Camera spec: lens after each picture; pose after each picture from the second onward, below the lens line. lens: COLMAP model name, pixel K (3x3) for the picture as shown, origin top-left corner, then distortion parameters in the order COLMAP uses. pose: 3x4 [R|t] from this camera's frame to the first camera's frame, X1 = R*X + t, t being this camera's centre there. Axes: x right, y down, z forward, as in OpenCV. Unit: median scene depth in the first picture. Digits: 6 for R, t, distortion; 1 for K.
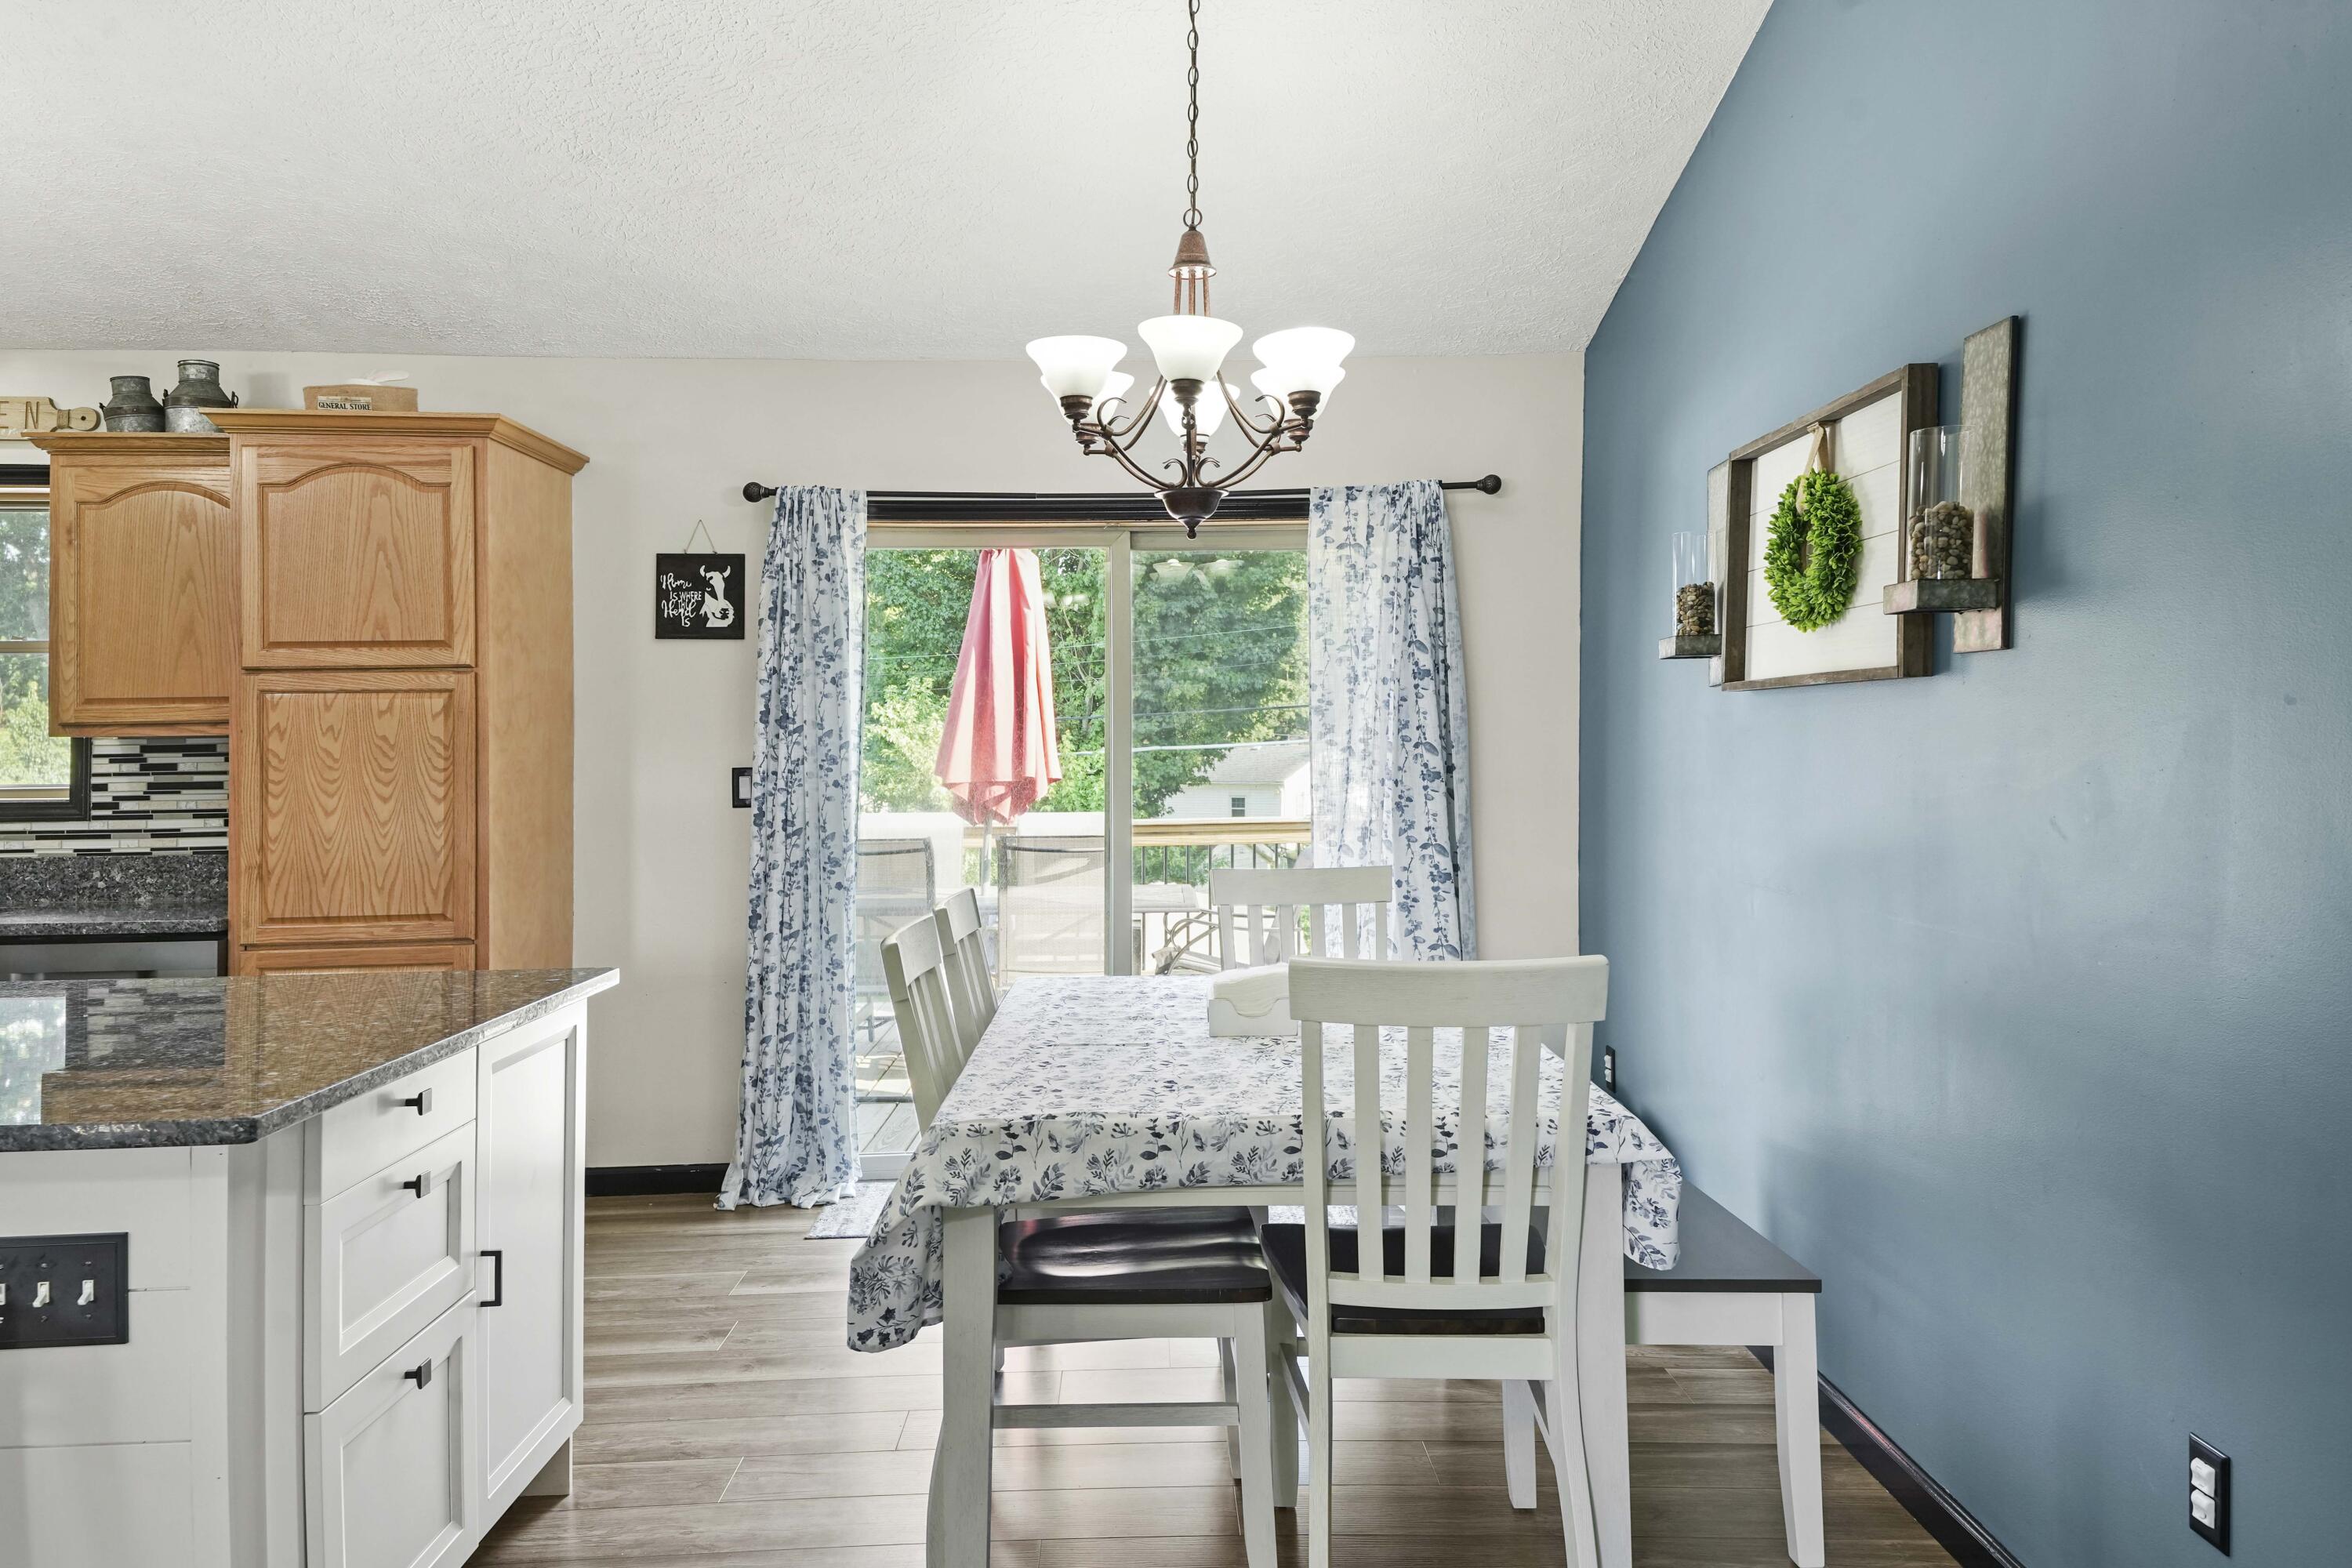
lens RADIAL K [[1633.8, 0, 1390.4], [0, 1633.8, 738.9], [0, 0, 1]] dist [0.006624, -0.009185]
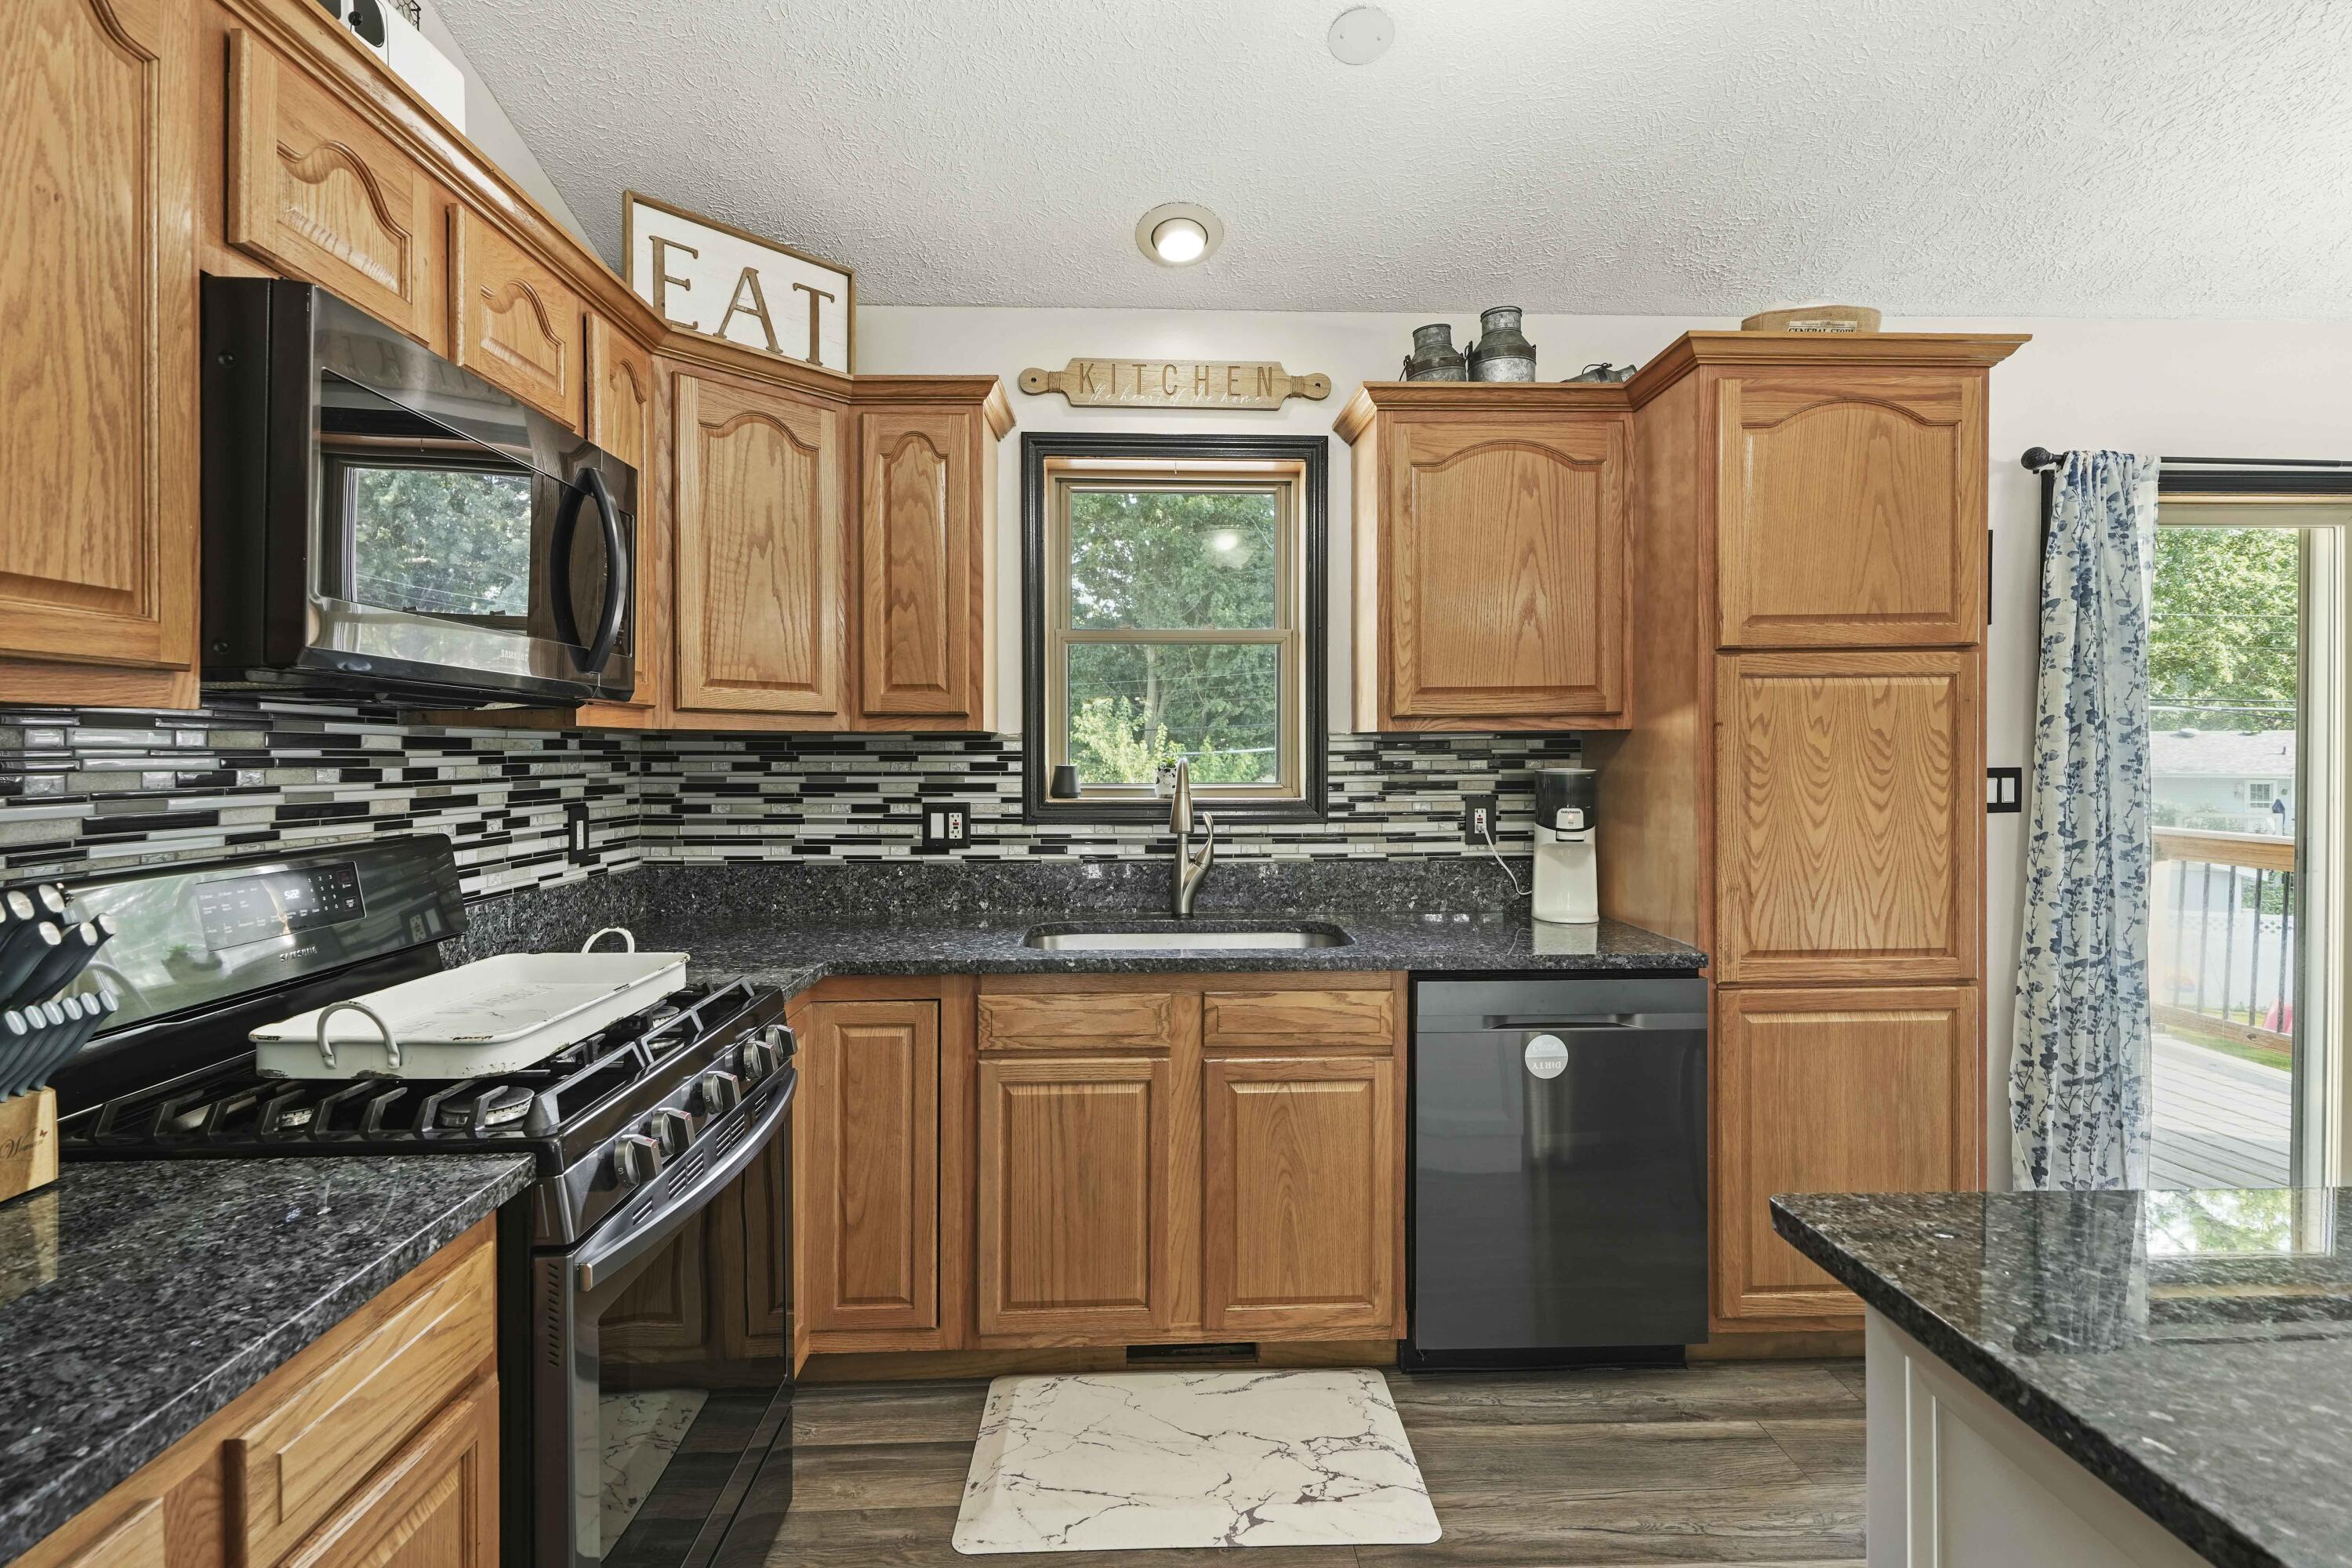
lens RADIAL K [[1118.6, 0, 1188.0], [0, 1118.6, 757.4], [0, 0, 1]] dist [0.010600, -0.000067]
pose [[0.995160, 0.003862, -0.098196, -0.878923], [-0.002595, 0.999912, 0.013024, 0.005413], [0.098238, -0.012706, 0.995082, 0.394737]]
